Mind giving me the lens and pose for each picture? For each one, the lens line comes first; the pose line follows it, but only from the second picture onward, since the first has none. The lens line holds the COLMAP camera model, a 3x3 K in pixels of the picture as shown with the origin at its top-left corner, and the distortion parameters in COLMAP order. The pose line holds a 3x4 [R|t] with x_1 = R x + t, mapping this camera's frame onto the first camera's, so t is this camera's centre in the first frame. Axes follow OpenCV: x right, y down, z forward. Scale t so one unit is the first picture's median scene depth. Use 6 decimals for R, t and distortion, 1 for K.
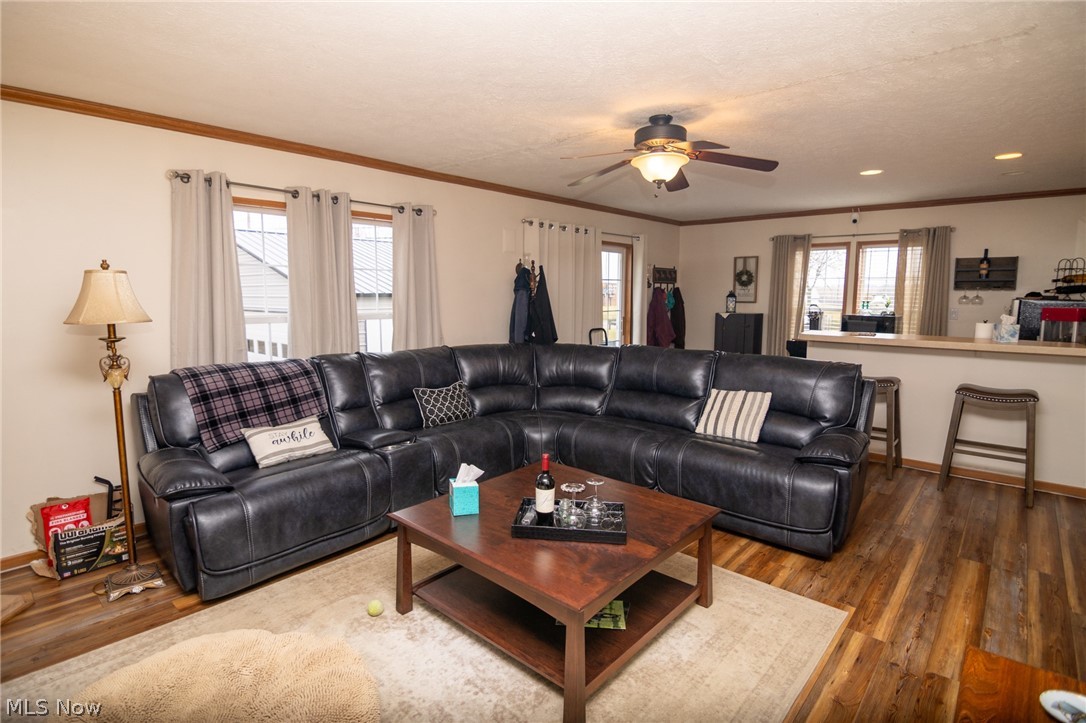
lens RADIAL K [[553.1, 0, 540.7], [0, 553.1, 357.4], [0, 0, 1]] dist [-0.007613, -0.005890]
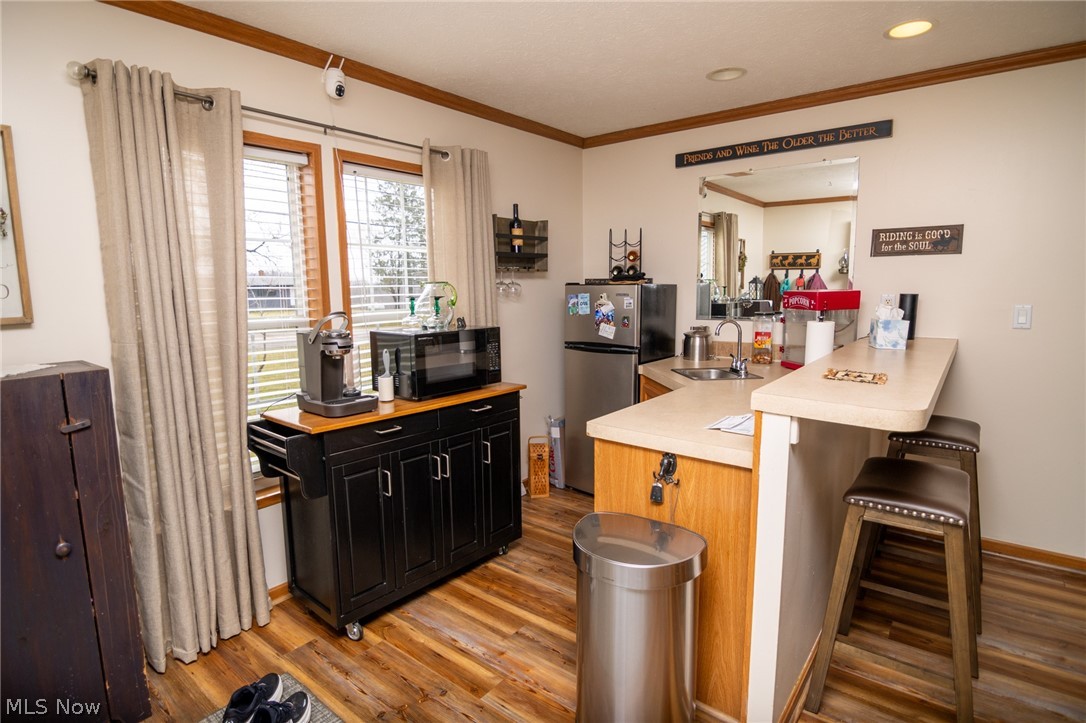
lens RADIAL K [[553.1, 0, 543.0], [0, 553.1, 359.4], [0, 0, 1]] dist [-0.007613, -0.005890]
pose [[-0.051774, -0.141081, 0.988643, 0.157550], [0.131879, 0.980335, 0.146802, -0.102816], [-0.989913, 0.137981, -0.032150, 0.907917]]
